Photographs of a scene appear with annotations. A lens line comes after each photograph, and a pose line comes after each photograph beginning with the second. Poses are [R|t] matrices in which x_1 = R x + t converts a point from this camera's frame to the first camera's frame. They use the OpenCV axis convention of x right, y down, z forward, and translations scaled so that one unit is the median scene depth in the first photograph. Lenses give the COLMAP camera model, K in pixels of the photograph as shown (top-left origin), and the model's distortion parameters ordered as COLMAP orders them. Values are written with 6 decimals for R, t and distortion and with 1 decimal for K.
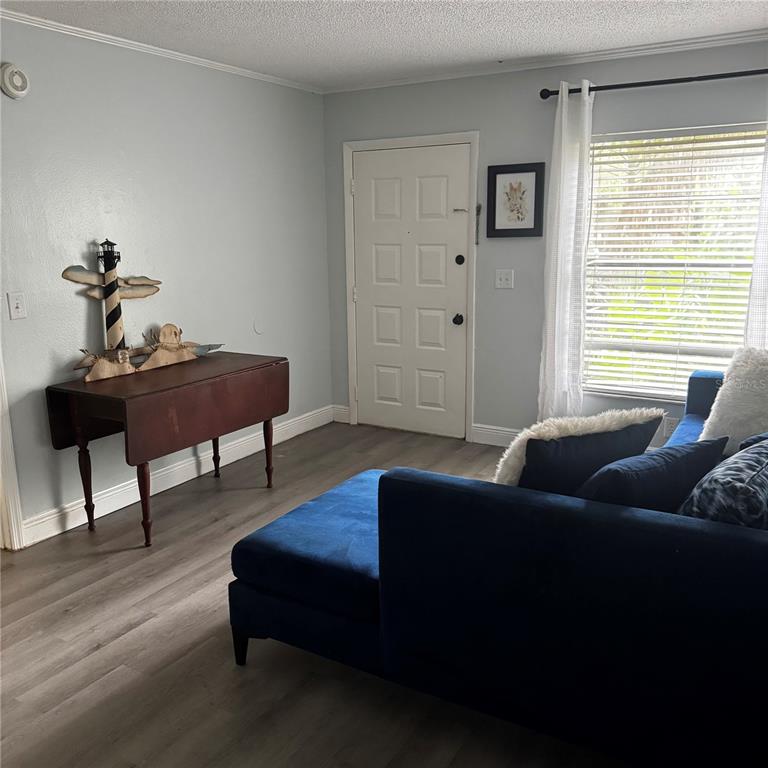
lens RADIAL K [[726.8, 0, 384.0], [0, 726.8, 384.0], [0, 0, 1]] dist [0.158948, -0.295639]
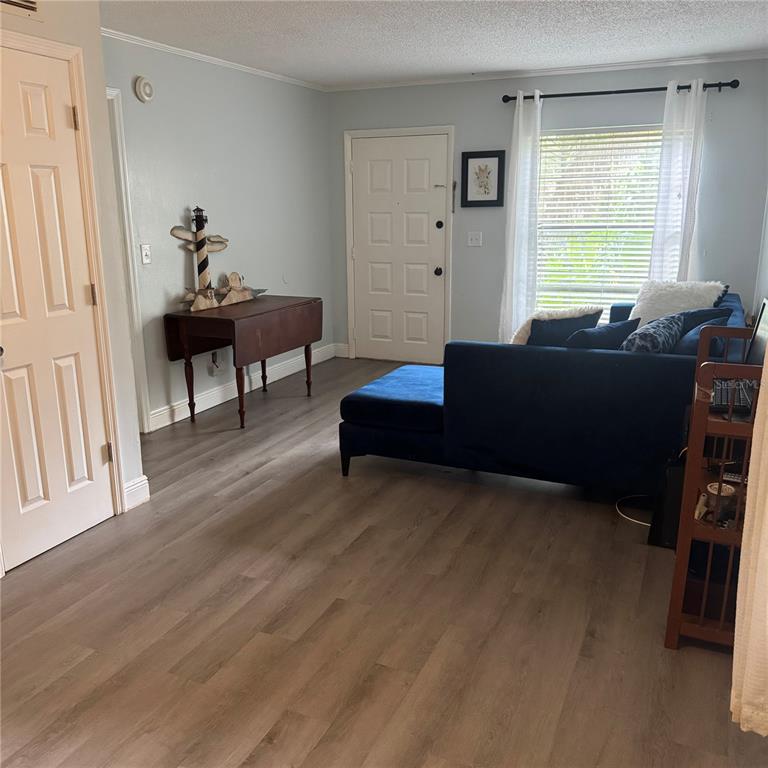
lens RADIAL K [[730.8, 0, 384.0], [0, 730.8, 384.0], [0, 0, 1]] dist [0.217221, -0.487799]
pose [[0.993218, -0.024426, 0.113672, -0.182493], [0.021037, 0.999300, 0.030922, 0.085395], [-0.114348, -0.028321, 0.993037, -0.363651]]
